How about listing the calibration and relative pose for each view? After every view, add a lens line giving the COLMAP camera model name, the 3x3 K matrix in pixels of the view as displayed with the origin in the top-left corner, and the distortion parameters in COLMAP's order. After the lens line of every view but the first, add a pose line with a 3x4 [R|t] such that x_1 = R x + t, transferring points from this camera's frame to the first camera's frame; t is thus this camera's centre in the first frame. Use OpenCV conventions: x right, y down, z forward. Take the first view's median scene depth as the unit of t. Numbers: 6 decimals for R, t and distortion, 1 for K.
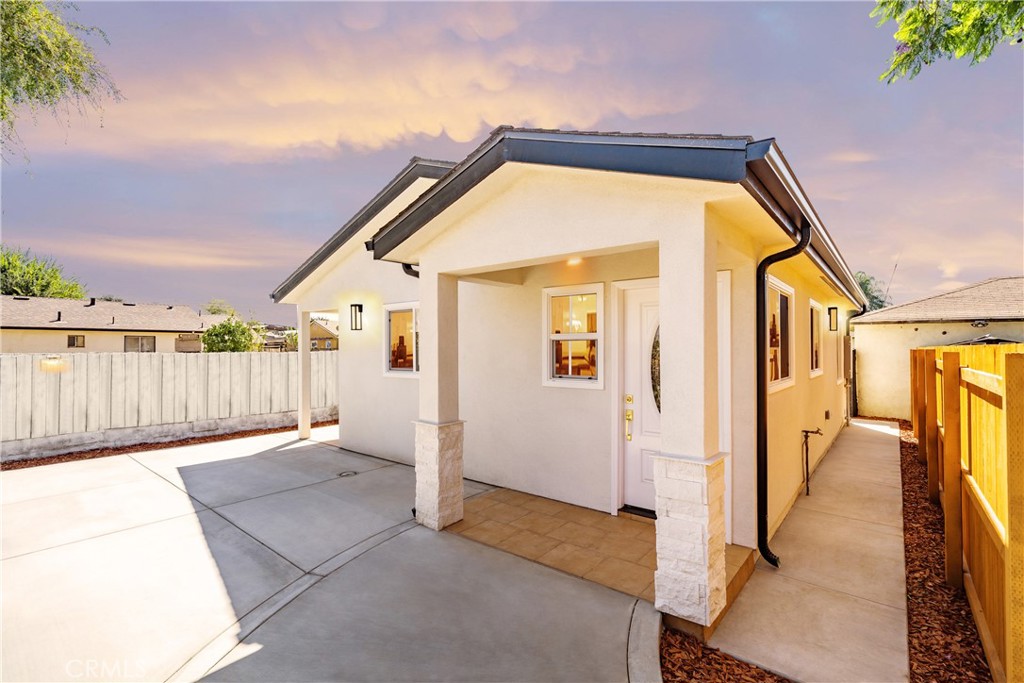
lens RADIAL K [[471.5, 0, 512.0], [0, 471.5, 341.5], [0, 0, 1]] dist [-0.000701, 0.000018]
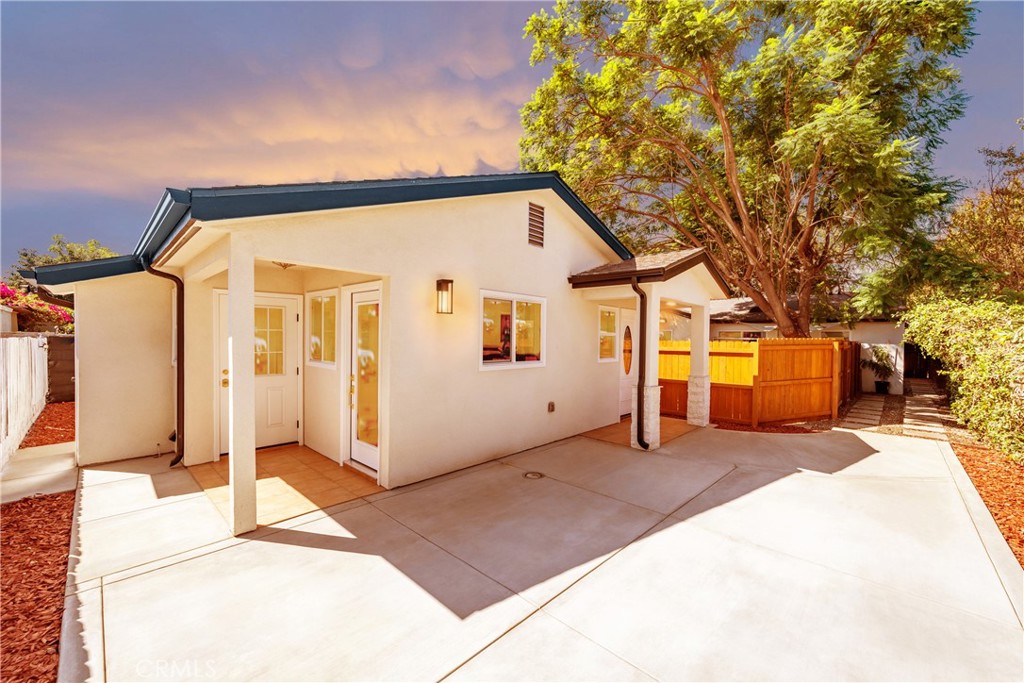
lens RADIAL K [[403.3, 0, 512.4], [0, 403.3, 343.9], [0, 0, 1]] dist [0.000905, 0.000092]
pose [[0.064784, -0.008004, 0.997867, -1.622373], [-0.024357, 0.999657, 0.009599, 0.023876], [-0.997602, -0.024927, 0.064566, 1.420404]]
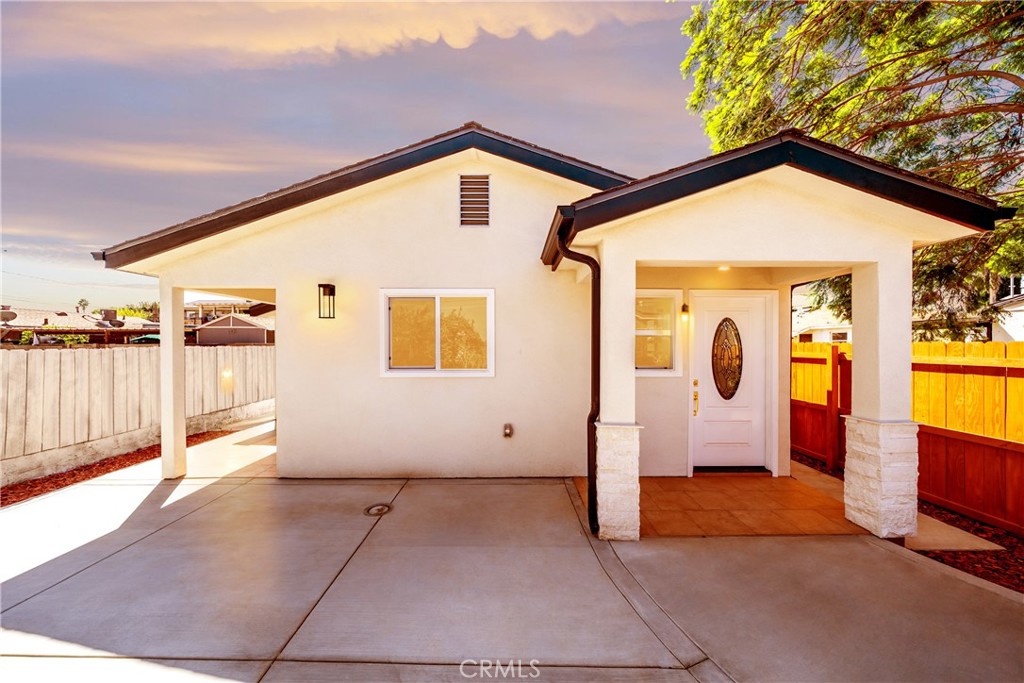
lens RADIAL K [[350.8, 0, 512.0], [0, 350.8, 341.5], [0, 0, 1]] dist [-0.002056, -0.000036]
pose [[0.768528, 0.005076, 0.639796, -0.773381], [-0.010301, 0.999937, 0.004441, 0.012570], [-0.639733, -0.010004, 0.768532, 0.623336]]
